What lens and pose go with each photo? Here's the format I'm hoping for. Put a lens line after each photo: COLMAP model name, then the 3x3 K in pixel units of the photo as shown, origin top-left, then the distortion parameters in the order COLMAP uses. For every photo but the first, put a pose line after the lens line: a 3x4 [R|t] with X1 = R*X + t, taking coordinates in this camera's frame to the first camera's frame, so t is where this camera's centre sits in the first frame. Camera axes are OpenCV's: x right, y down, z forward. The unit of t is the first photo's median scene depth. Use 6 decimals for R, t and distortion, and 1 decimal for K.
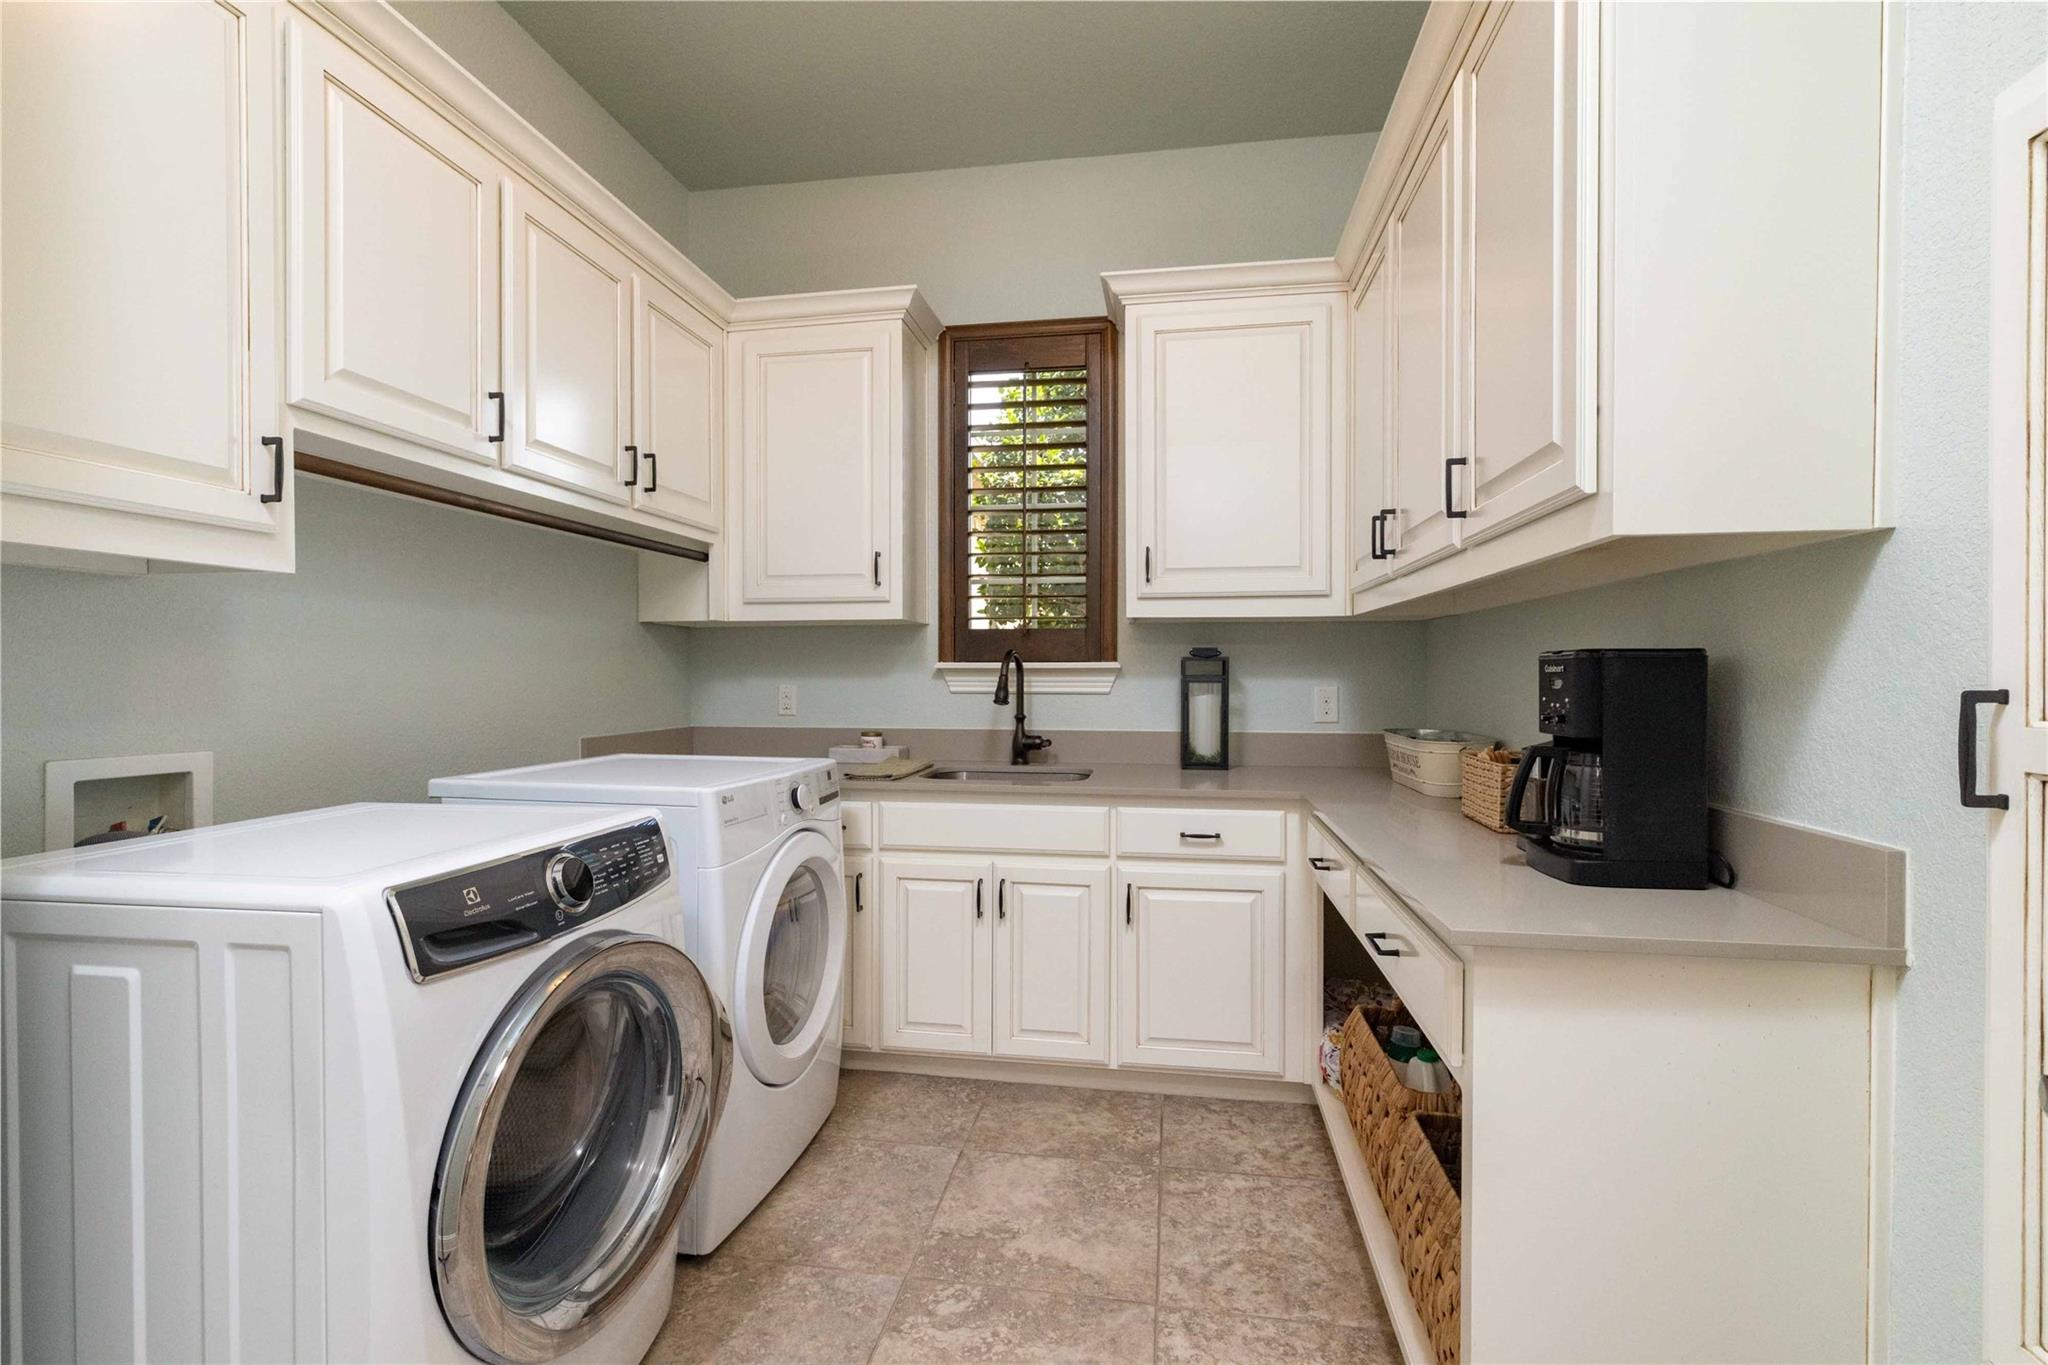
lens RADIAL K [[909.2, 0, 1026.9], [0, 909.2, 683.0], [0, 0, 1]] dist [0.000818, 0.000130]
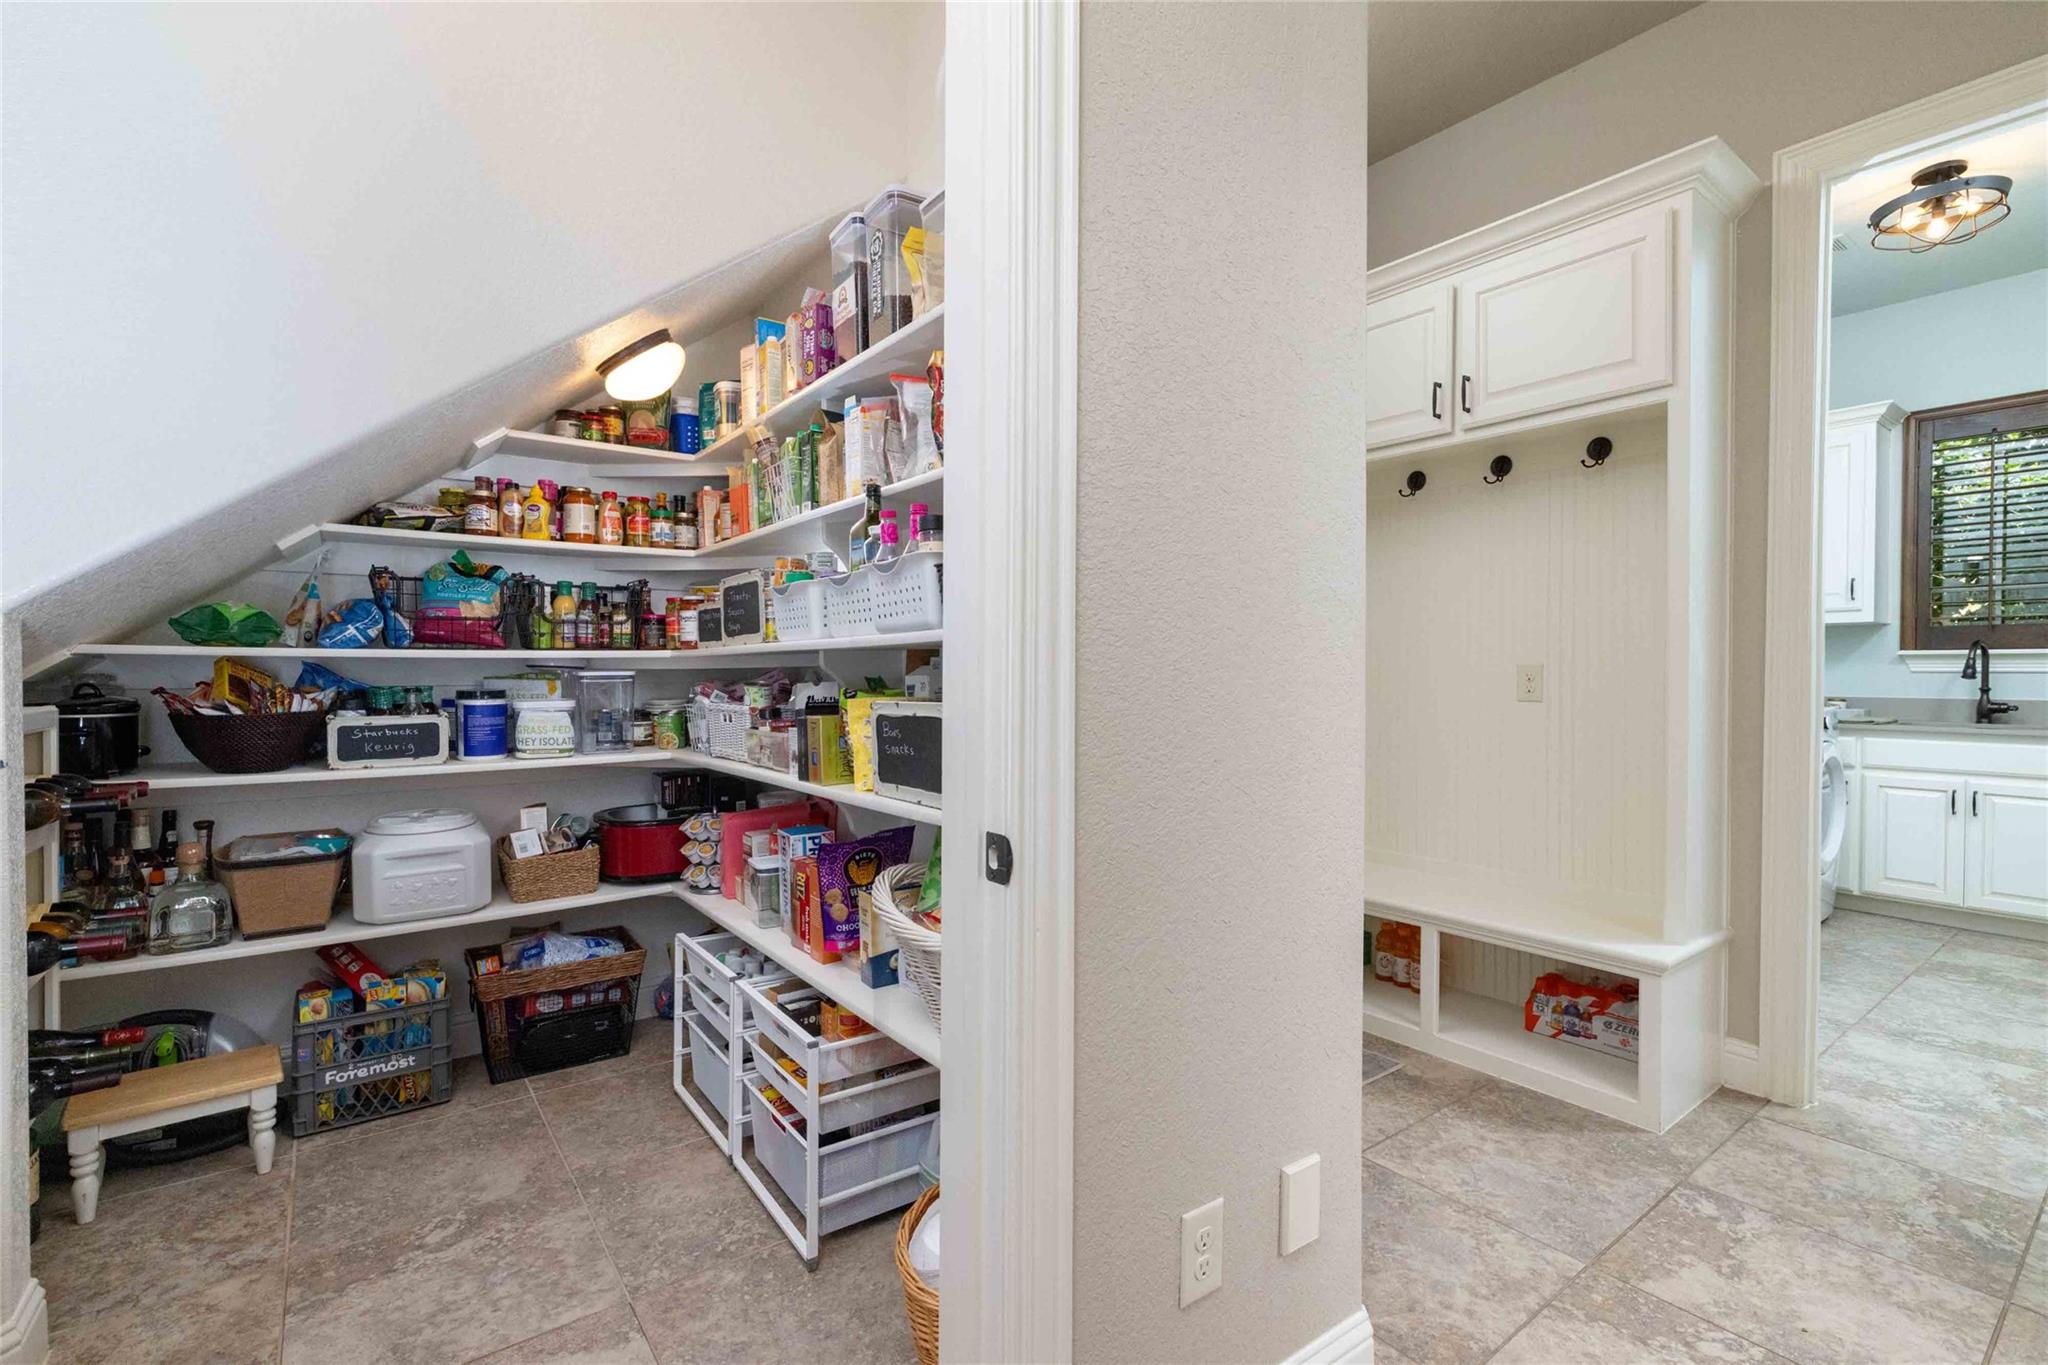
lens RADIAL K [[909.2, 0, 1023.7], [0, 909.2, 690.7], [0, 0, 1]] dist [0.000818, 0.000130]
pose [[0.721212, 0.015225, -0.692547, -0.105601], [-0.005526, 0.999853, 0.016226, 0.026102], [0.692693, -0.007876, 0.721190, -1.031076]]
